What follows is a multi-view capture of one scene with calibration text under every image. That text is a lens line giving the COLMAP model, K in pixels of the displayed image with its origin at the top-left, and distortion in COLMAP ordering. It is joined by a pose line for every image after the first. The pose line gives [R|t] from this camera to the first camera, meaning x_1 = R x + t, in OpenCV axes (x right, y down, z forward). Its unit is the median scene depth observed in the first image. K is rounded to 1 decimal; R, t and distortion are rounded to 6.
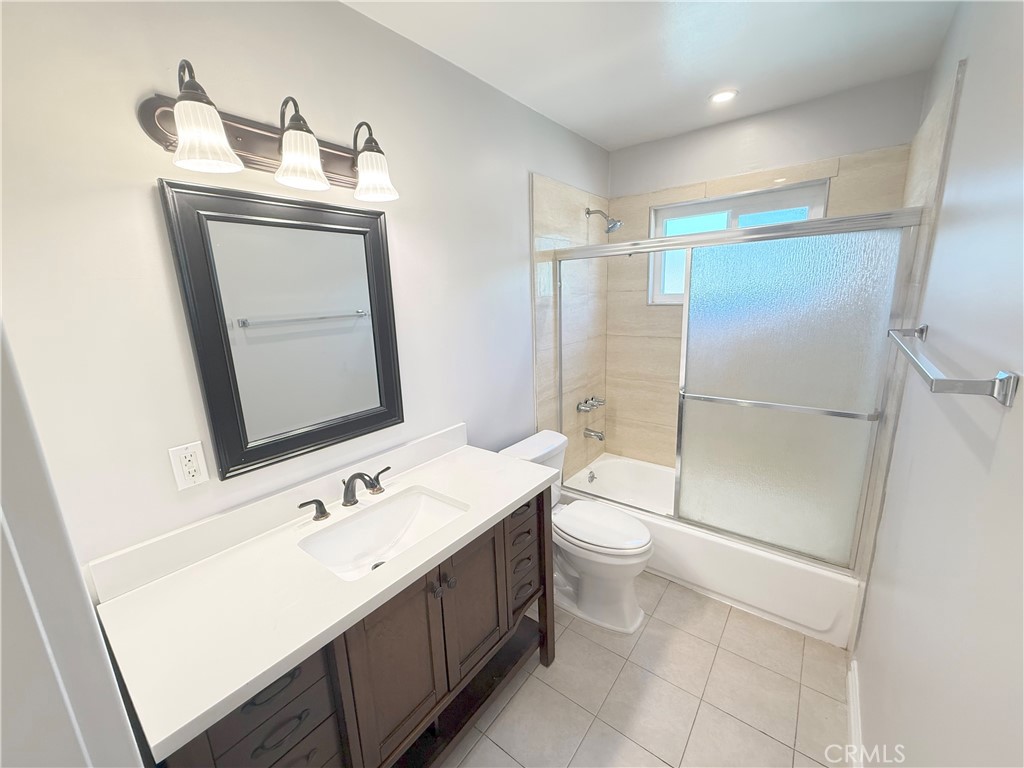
lens RADIAL K [[408.4, 0, 514.9], [0, 408.4, 383.1], [0, 0, 1]] dist [0.001452, 0.000313]
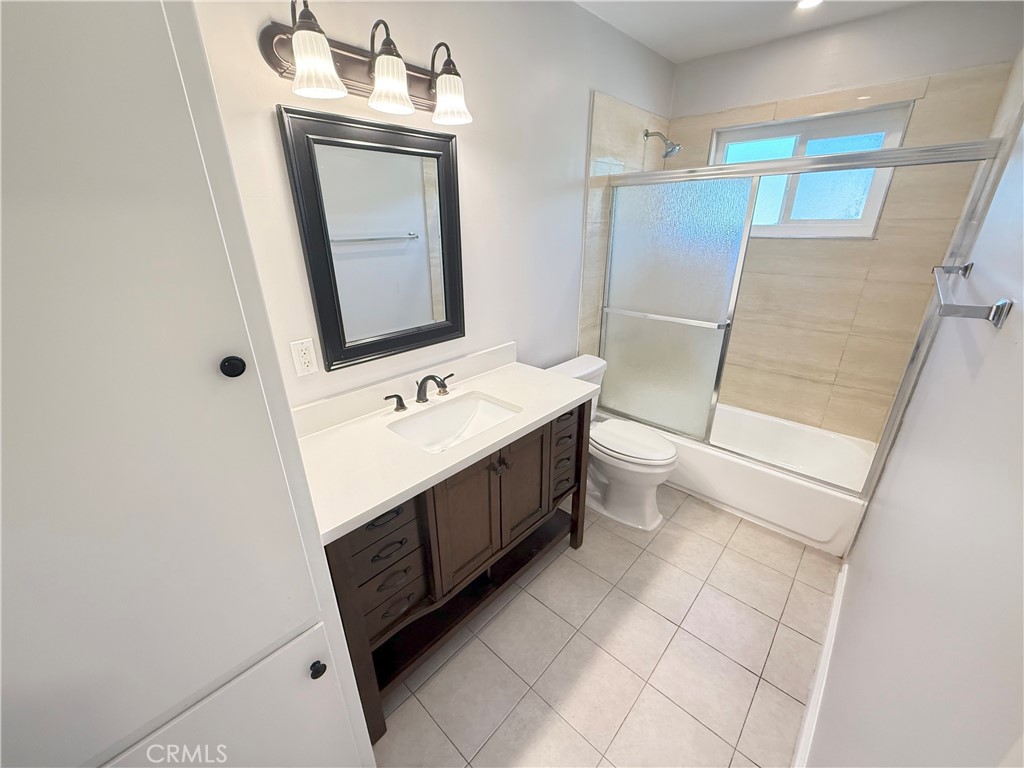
lens RADIAL K [[408.4, 0, 515.2], [0, 408.4, 384.2], [0, 0, 1]] dist [0.001452, 0.000313]
pose [[0.995851, 0.058584, -0.069630, -0.050252], [-0.046304, 0.984959, 0.166467, 0.033628], [0.078335, -0.162552, 0.983586, -0.131939]]
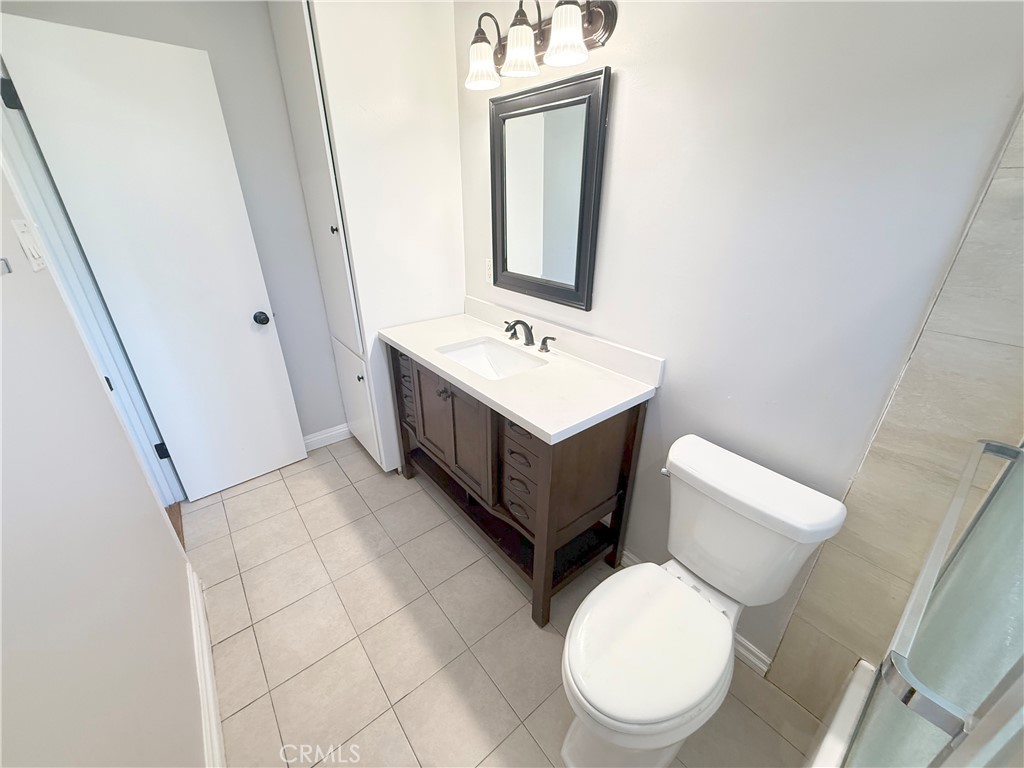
lens RADIAL K [[408.4, 0, 505.1], [0, 408.4, 384.6], [0, 0, 1]] dist [0.001452, 0.000313]
pose [[-0.239755, 0.444519, -0.863088, 0.763997], [-0.203538, 0.846244, 0.492385, -0.216923], [0.949257, 0.293723, -0.112415, 1.043892]]
